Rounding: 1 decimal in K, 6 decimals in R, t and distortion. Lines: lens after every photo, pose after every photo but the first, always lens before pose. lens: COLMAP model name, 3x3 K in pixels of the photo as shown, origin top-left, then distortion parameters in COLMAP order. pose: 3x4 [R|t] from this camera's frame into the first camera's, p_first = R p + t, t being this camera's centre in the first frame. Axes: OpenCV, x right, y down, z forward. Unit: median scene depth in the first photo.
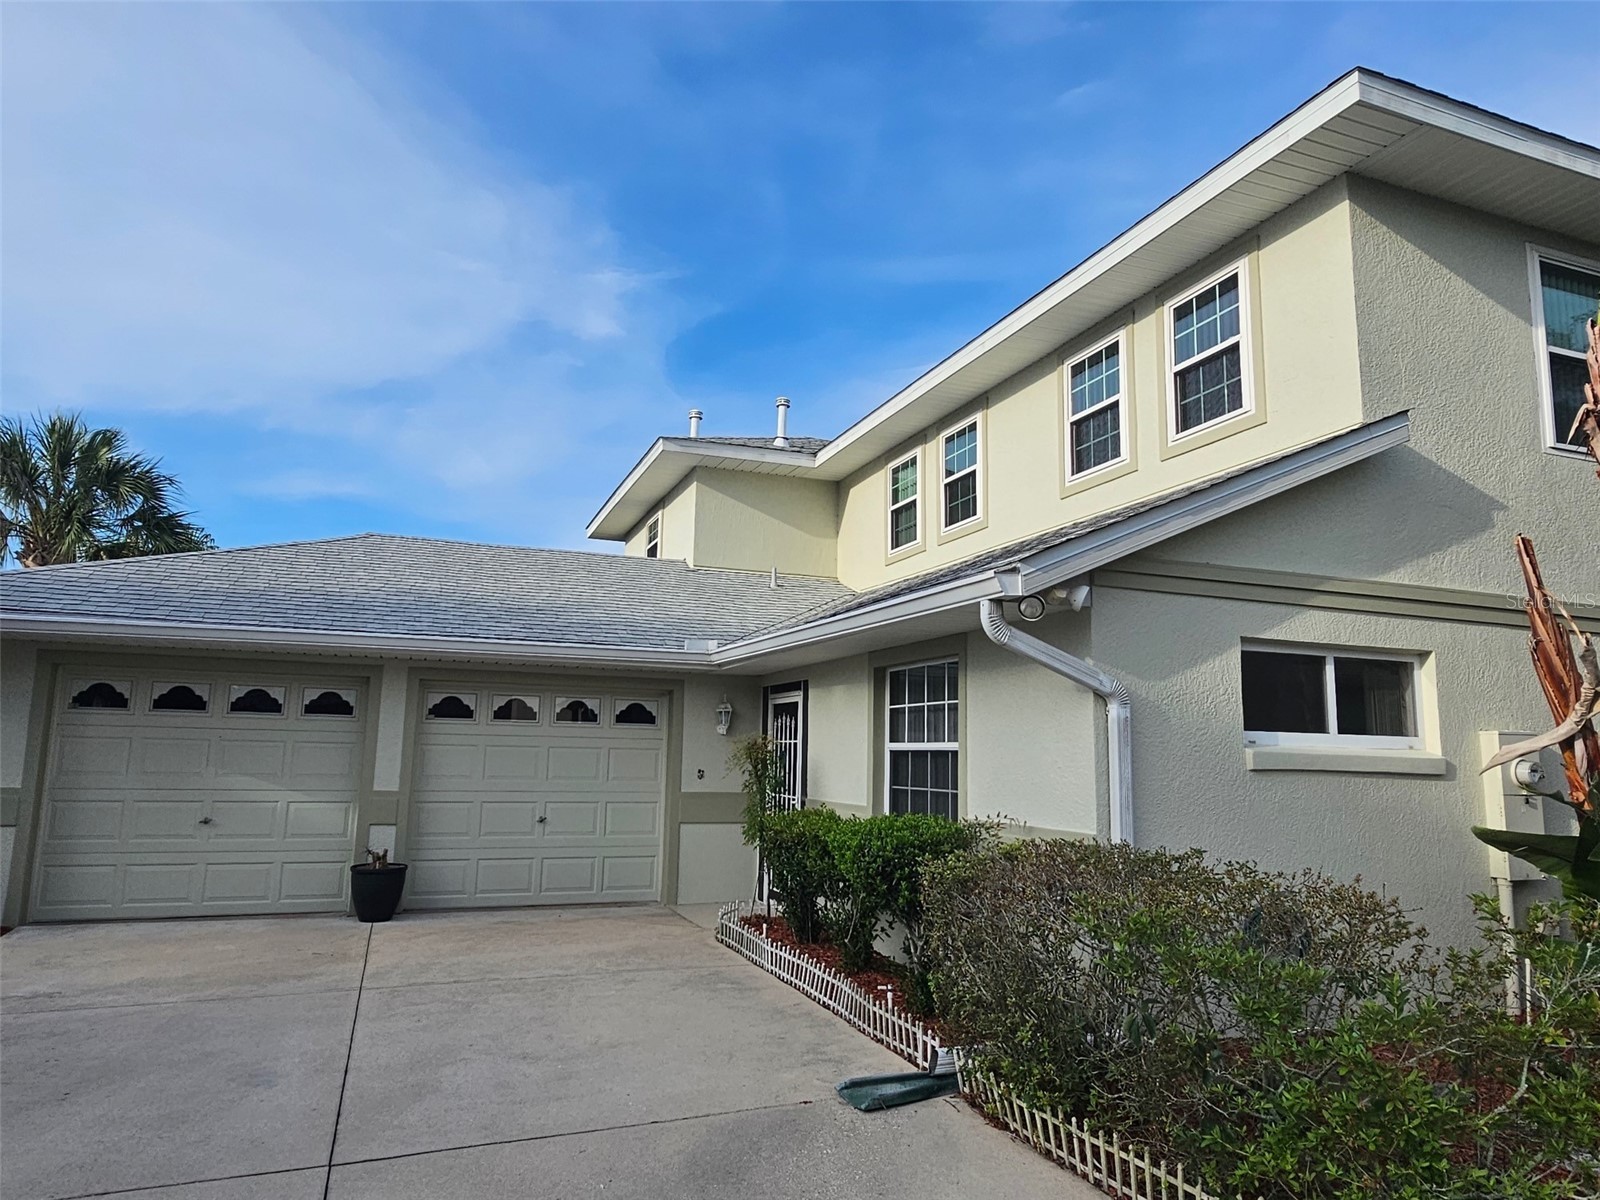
lens RADIAL K [[1039.9, 0, 800.0], [0, 1039.9, 600.0], [0, 0, 1]] dist [-0.023455, -0.002061]
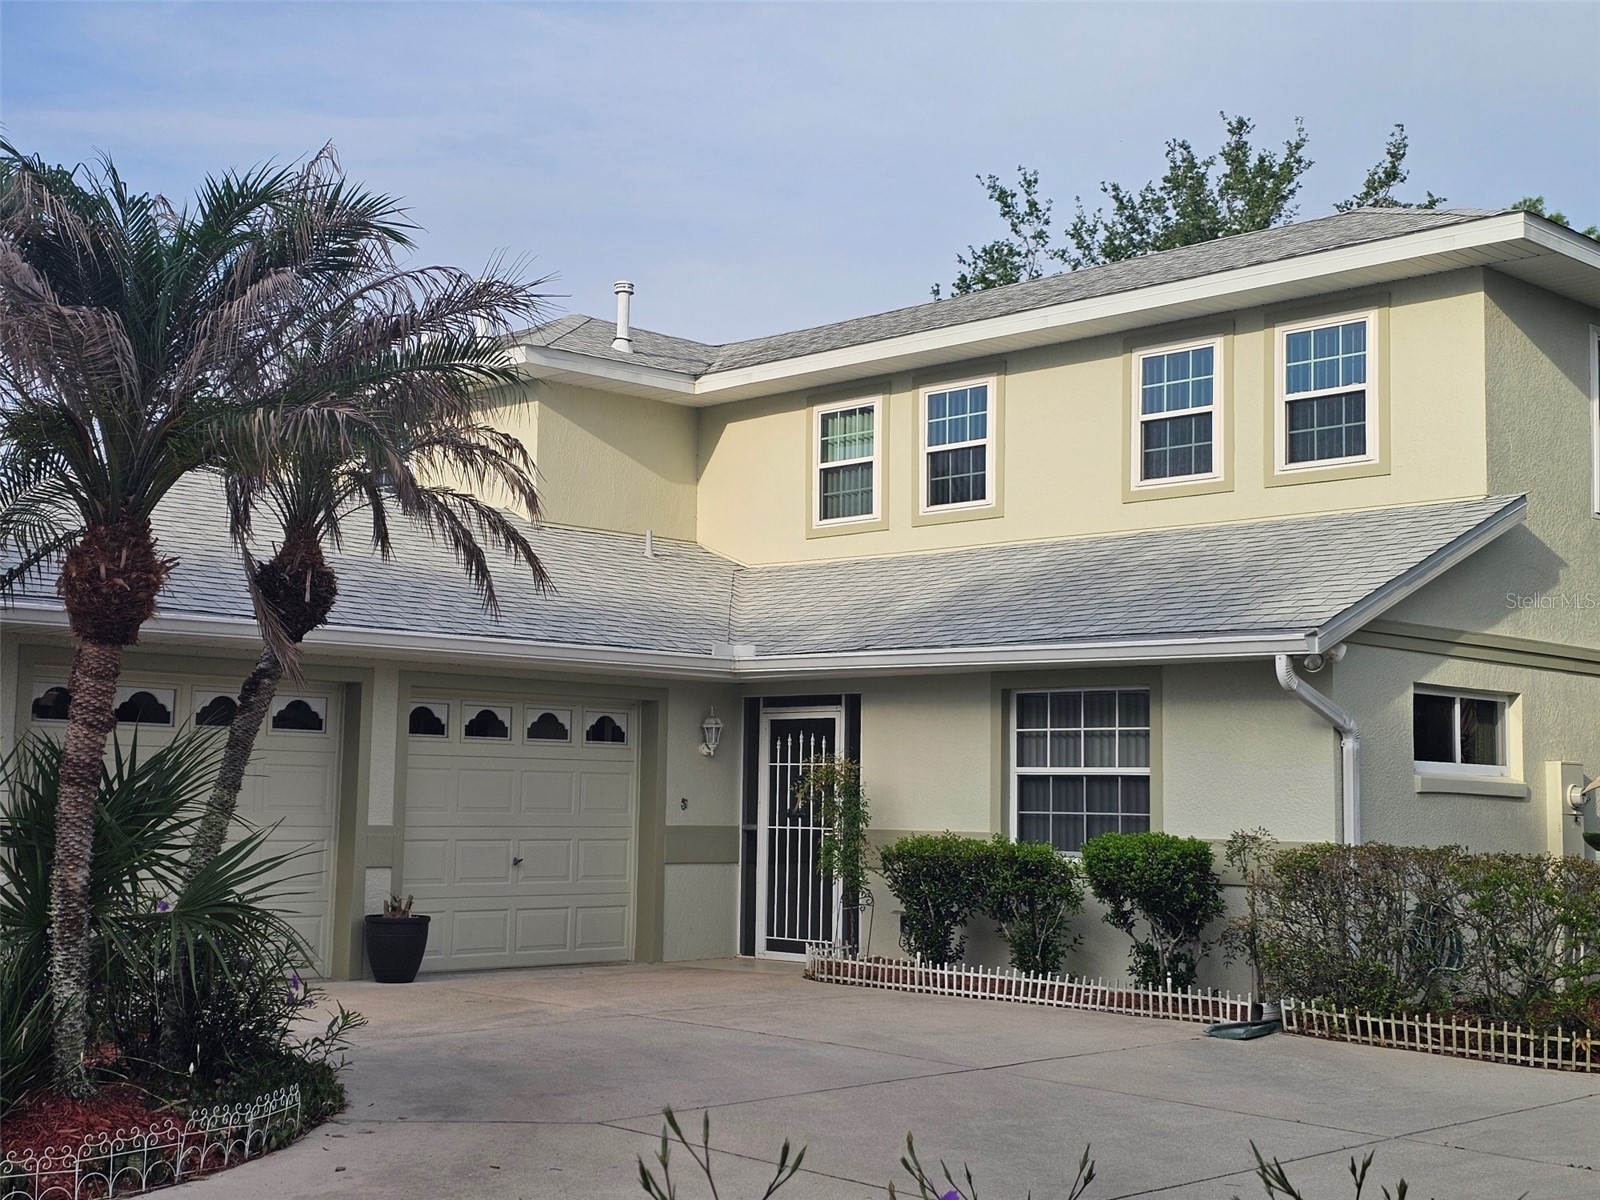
lens RADIAL K [[2064.0, 0, 800.0], [0, 2064.0, 600.0], [0, 0, 1]] dist [0.140471, -0.719930]
pose [[0.919816, 0.035111, 0.390775, -0.853682], [-0.057482, 0.997300, 0.045697, -0.093729], [-0.388116, -0.064496, 0.919351, -0.678264]]
